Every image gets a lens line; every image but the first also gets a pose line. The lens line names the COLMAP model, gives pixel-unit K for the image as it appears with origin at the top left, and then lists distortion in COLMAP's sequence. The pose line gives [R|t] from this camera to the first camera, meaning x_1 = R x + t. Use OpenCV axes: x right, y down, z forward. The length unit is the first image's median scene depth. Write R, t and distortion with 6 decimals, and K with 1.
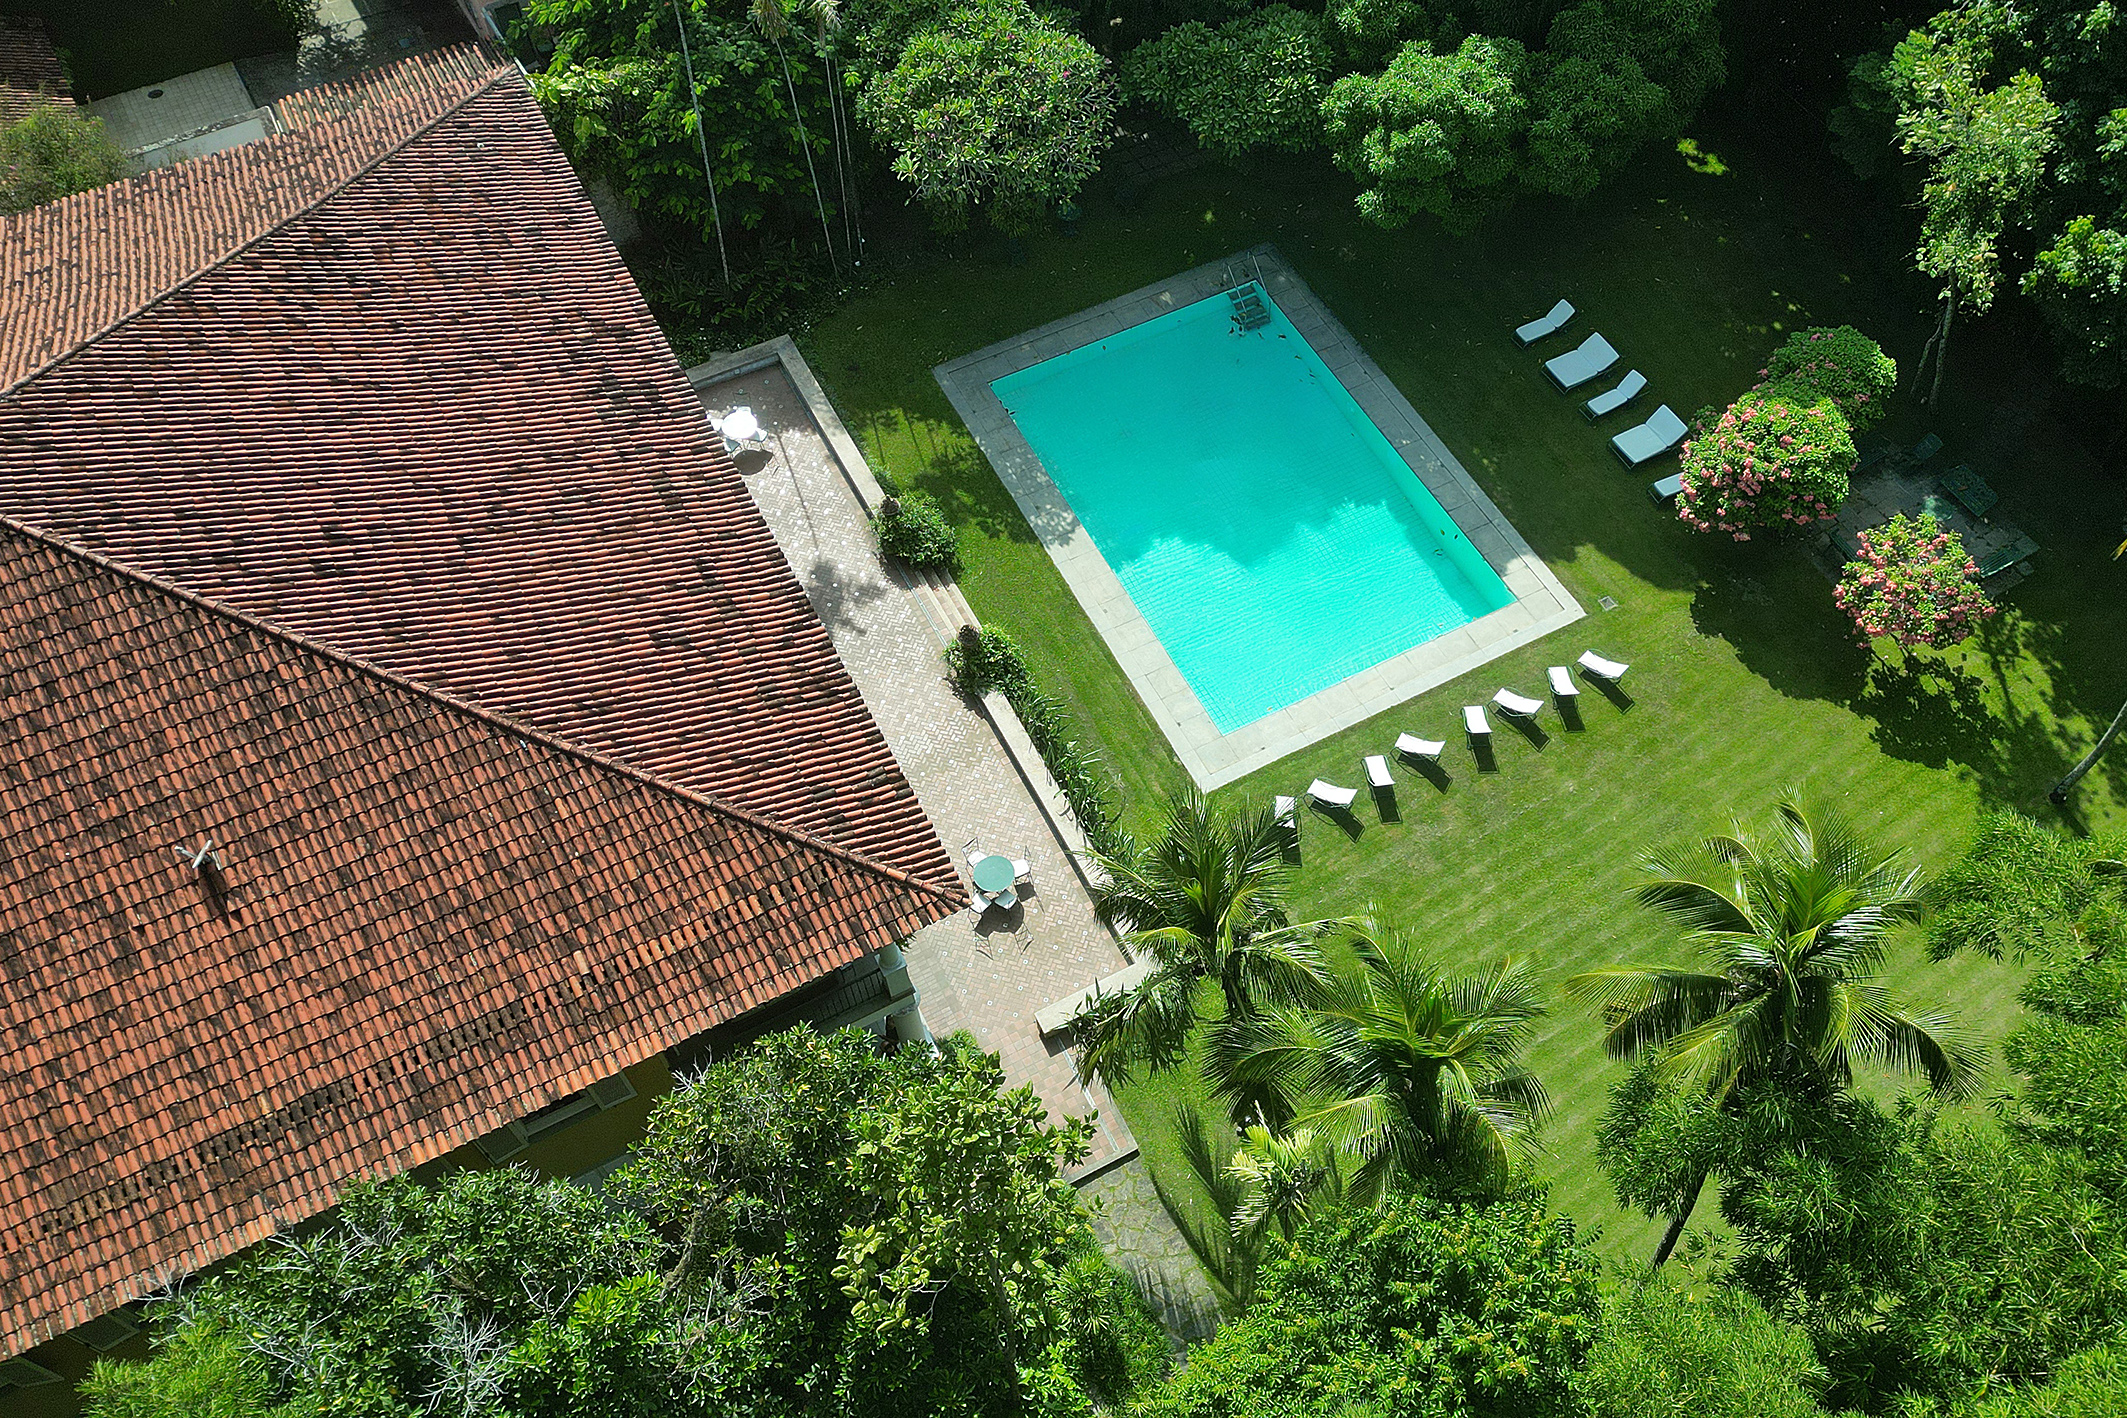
lens RADIAL K [[1678.9, 0, 1072.9], [0, 1678.9, 714.4], [0, 0, 1]] dist [0.050150, 0.007751]
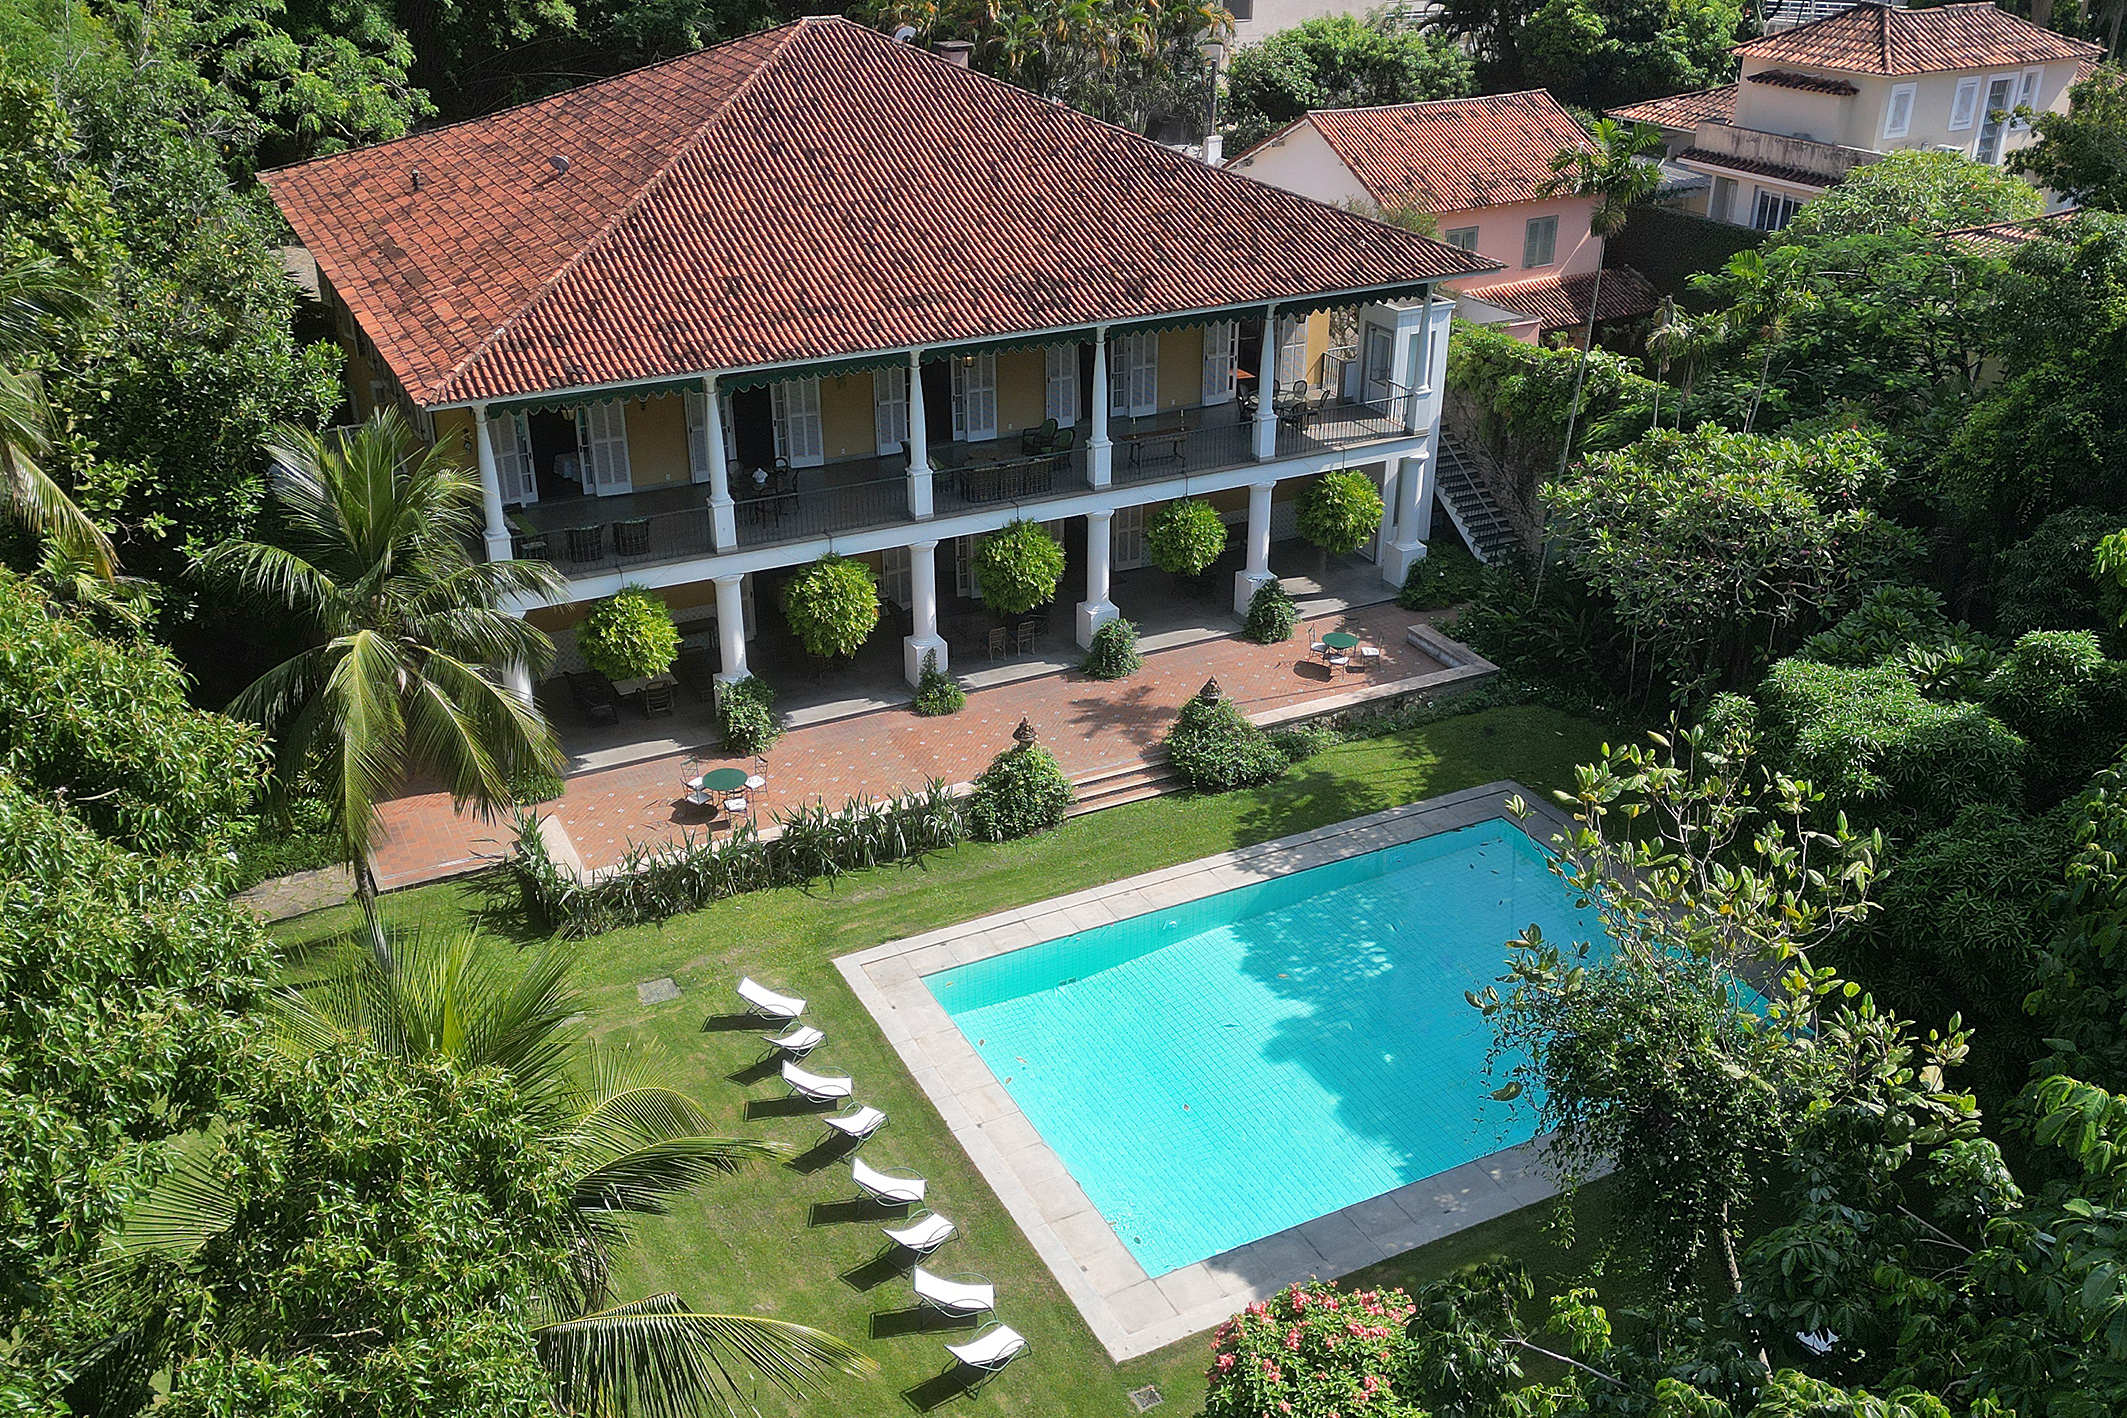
lens RADIAL K [[1678.9, 0, 1072.9], [0, 1678.9, 714.4], [0, 0, 1]] dist [0.050150, 0.007751]
pose [[0.011534, 0.455967, -0.889922, 0.705743], [-0.834586, 0.494586, 0.242593, -0.283764], [0.550757, 0.739918, 0.386248, 0.672056]]
